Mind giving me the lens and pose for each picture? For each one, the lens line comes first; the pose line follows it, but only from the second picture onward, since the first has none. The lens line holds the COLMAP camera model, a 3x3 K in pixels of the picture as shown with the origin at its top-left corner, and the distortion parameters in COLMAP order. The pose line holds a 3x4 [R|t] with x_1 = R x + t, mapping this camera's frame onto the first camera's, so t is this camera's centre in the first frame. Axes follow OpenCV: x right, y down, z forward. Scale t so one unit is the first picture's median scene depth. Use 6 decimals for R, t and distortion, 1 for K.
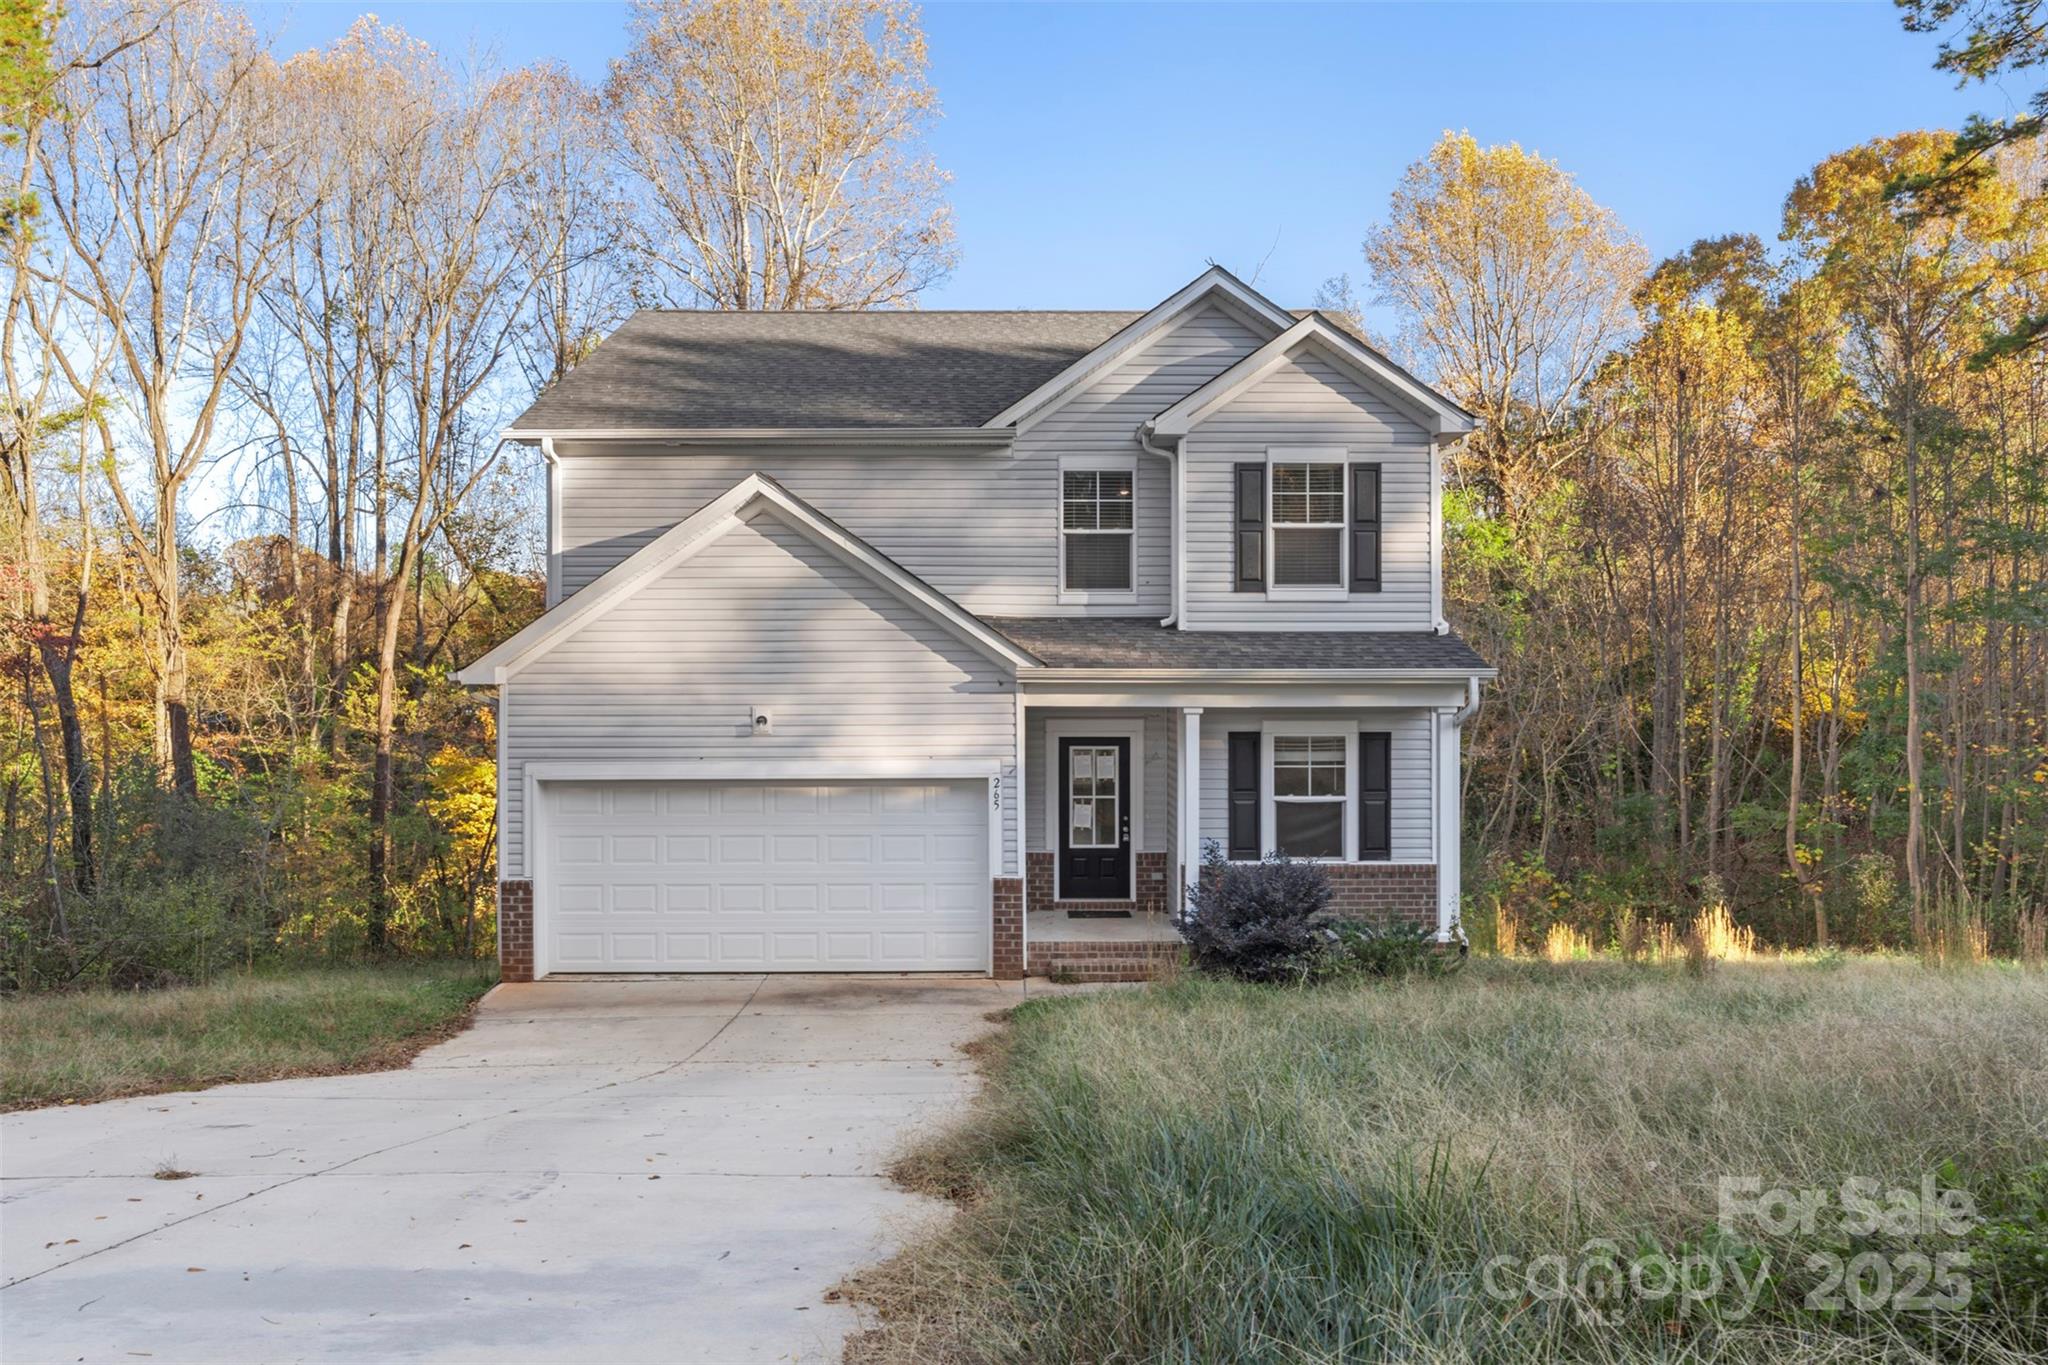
lens RADIAL K [[1378.3, 0, 1024.6], [0, 1378.3, 672.3], [0, 0, 1]] dist [0.004137, -0.005197]
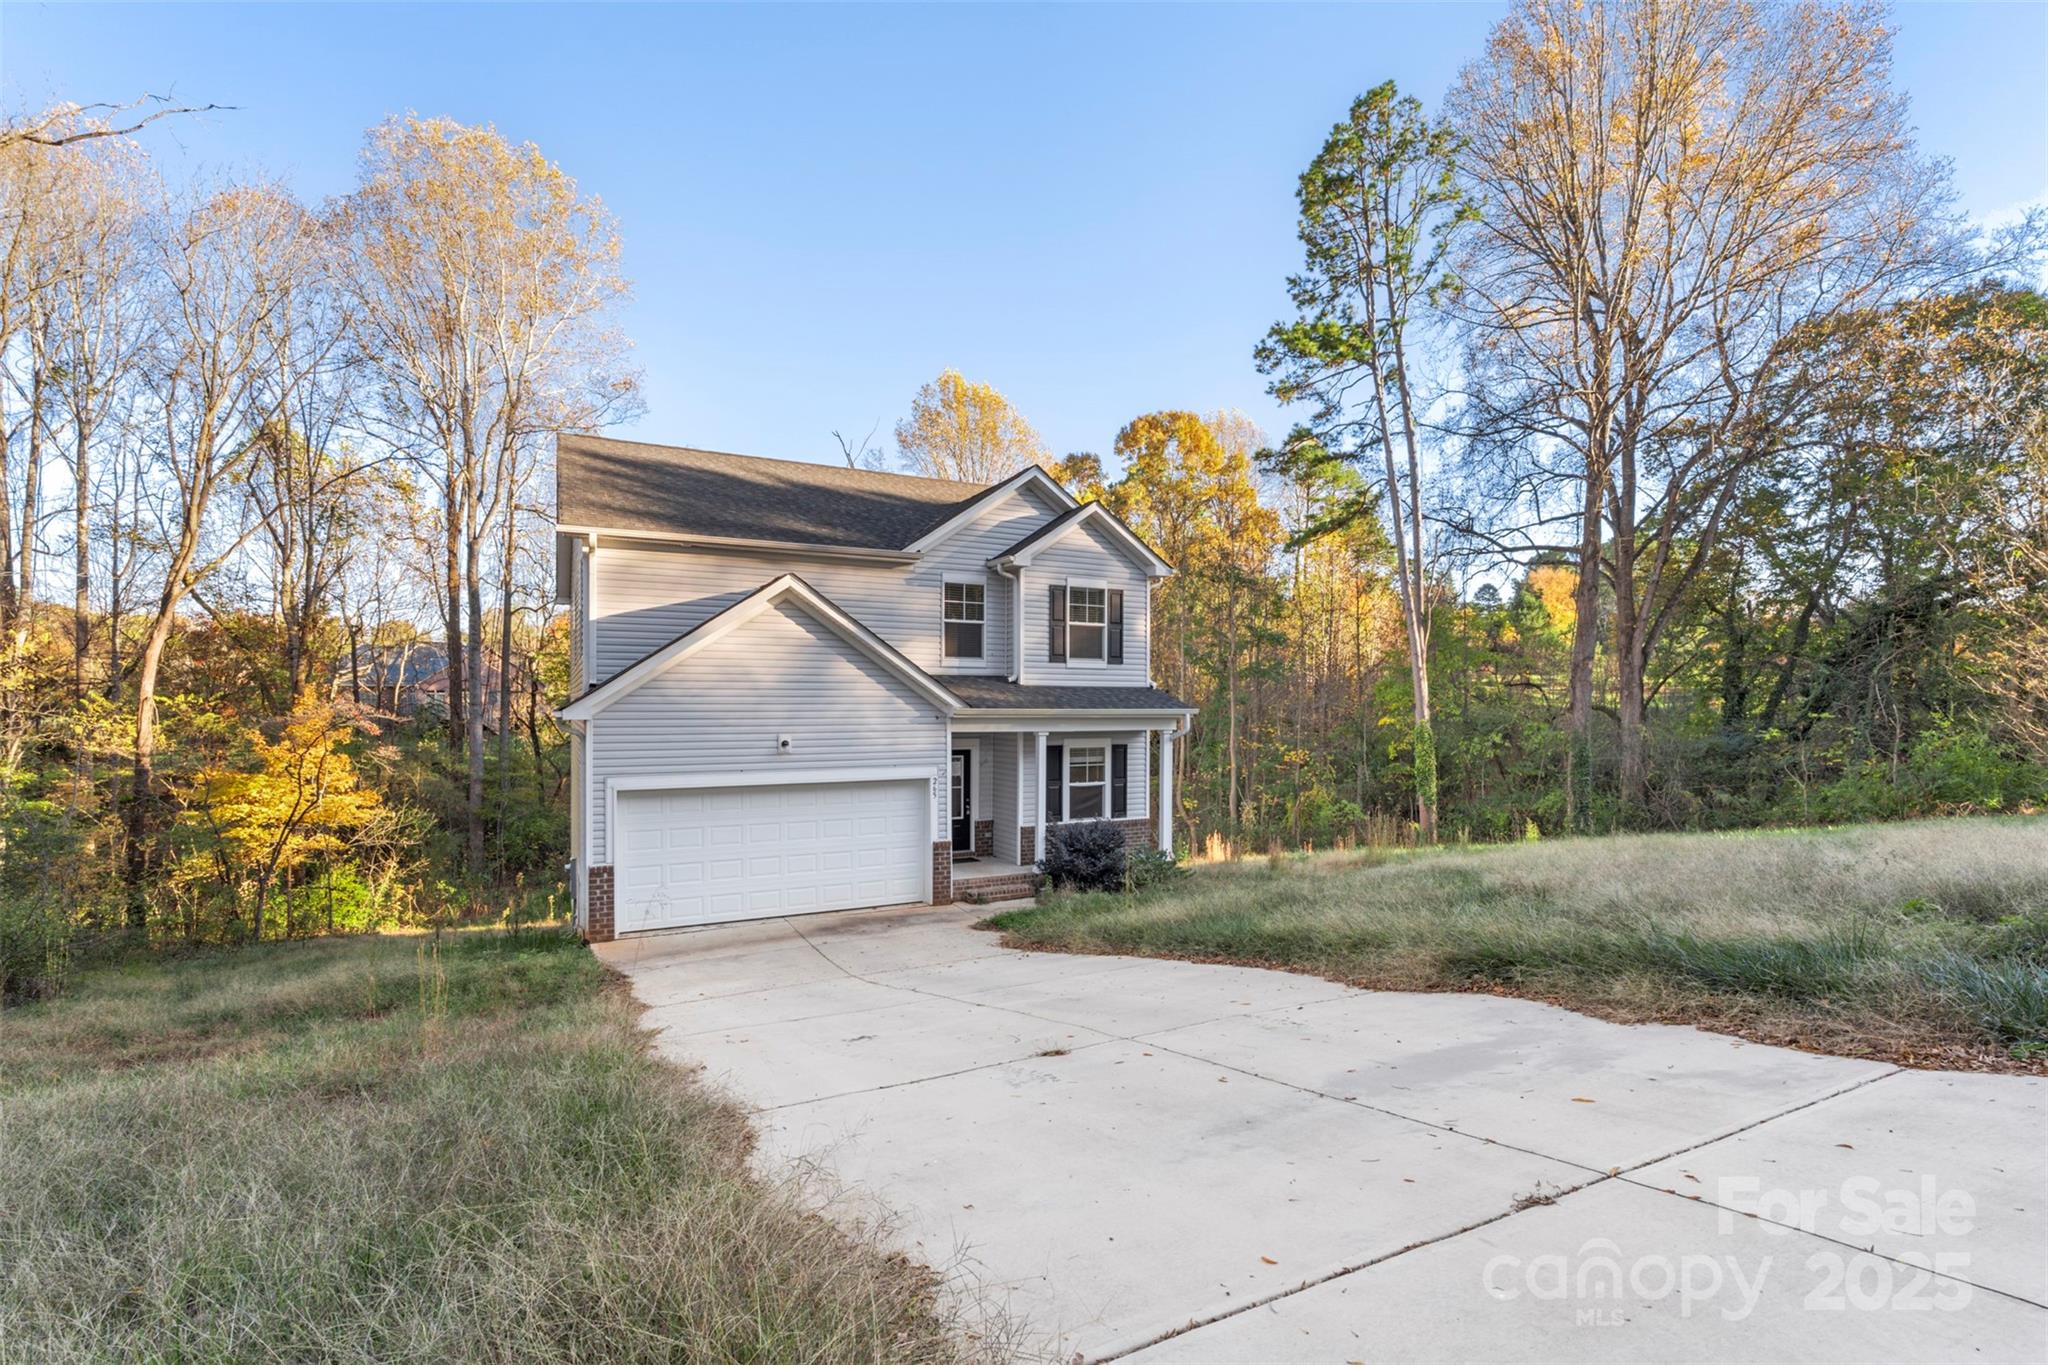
lens RADIAL K [[902.7, 0, 1024.4], [0, 902.7, 702.1], [0, 0, 1]] dist [-0.000348, 0.000945]
pose [[0.894986, 0.004229, 0.446073, -0.363033], [-0.005907, 0.999980, 0.002371, -0.011891], [-0.446054, -0.004757, 0.894993, 0.032084]]
